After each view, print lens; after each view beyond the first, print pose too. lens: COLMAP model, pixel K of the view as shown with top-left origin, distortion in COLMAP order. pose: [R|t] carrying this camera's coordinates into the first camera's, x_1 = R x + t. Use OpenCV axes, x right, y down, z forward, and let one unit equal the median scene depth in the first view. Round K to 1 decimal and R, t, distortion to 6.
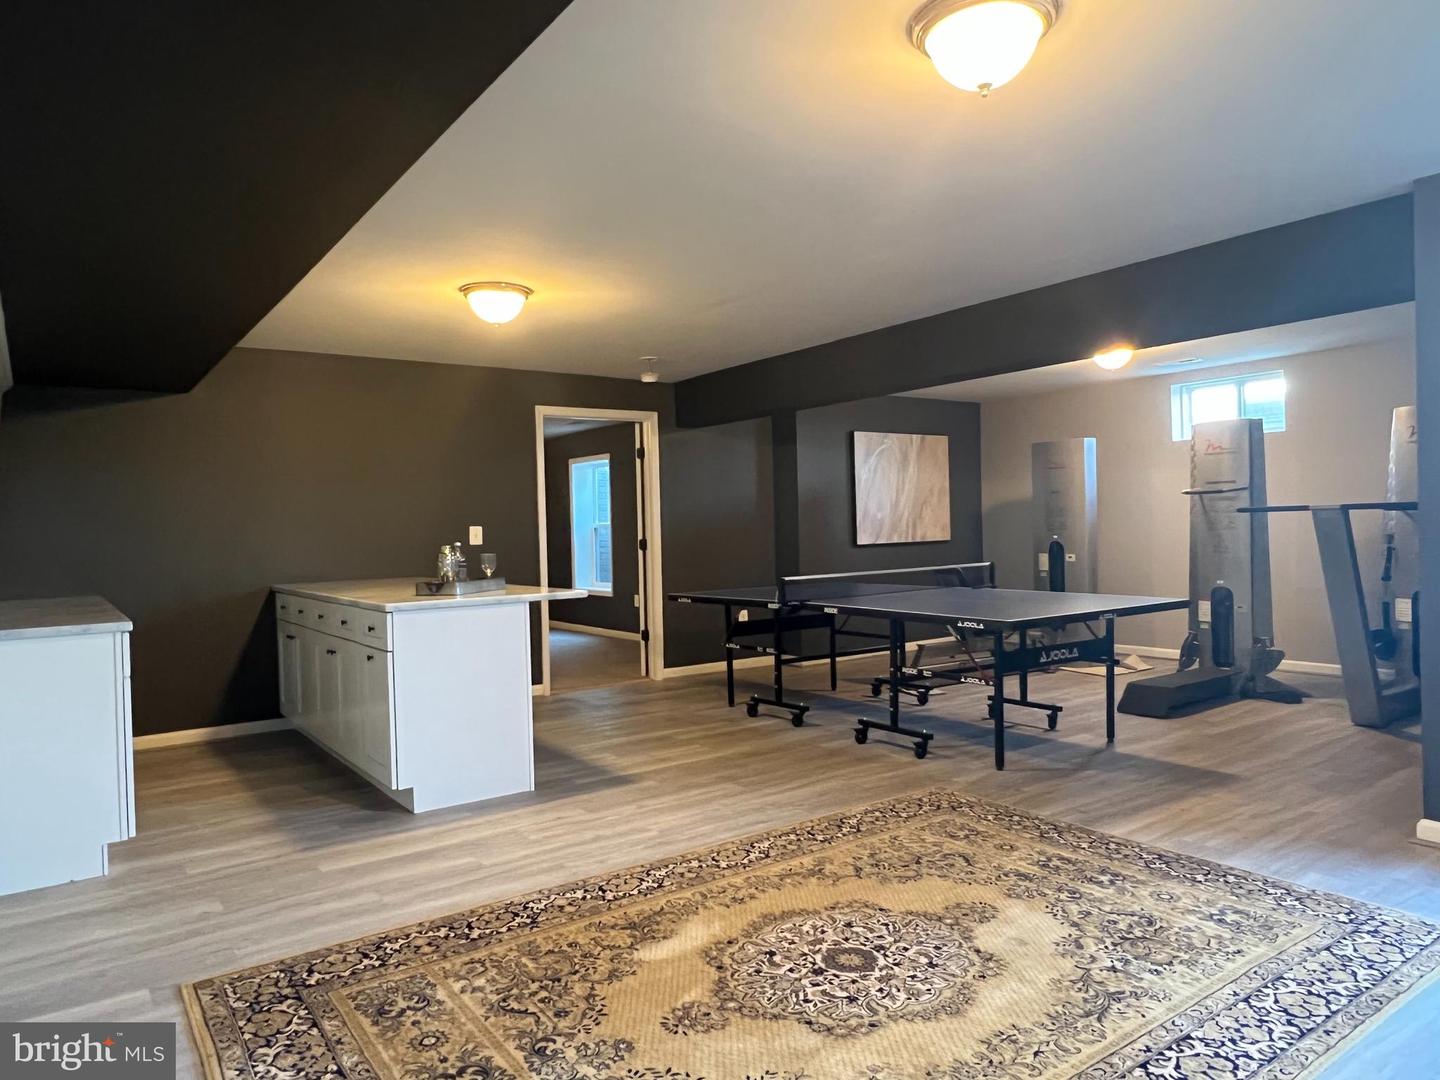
lens RADIAL K [[922.8, 0, 715.0], [0, 922.8, 538.3], [0, 0, 1]] dist [0.042347, 0.001158]
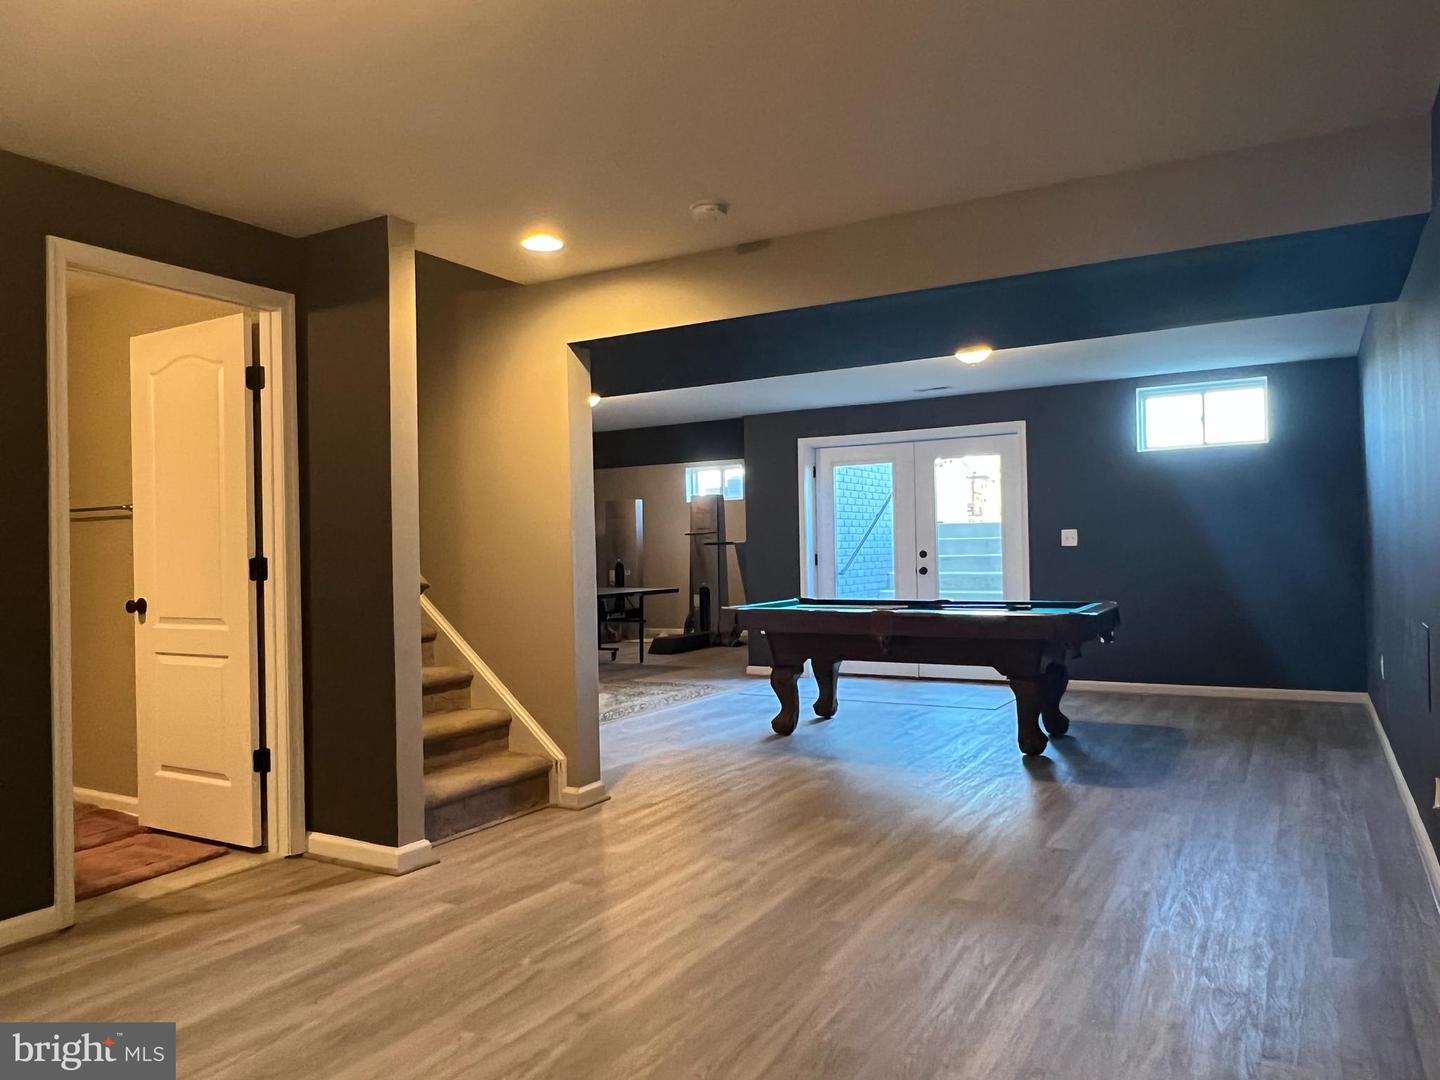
lens RADIAL K [[1008.5, 0, 717.9], [0, 1008.5, 541.7], [0, 0, 1]] dist [-0.001119, -0.000012]
pose [[0.909418, 0.008495, 0.415797, -0.241015], [0.008239, 0.999227, -0.038434, 0.040747], [-0.415802, 0.038378, 0.908645, -0.777555]]
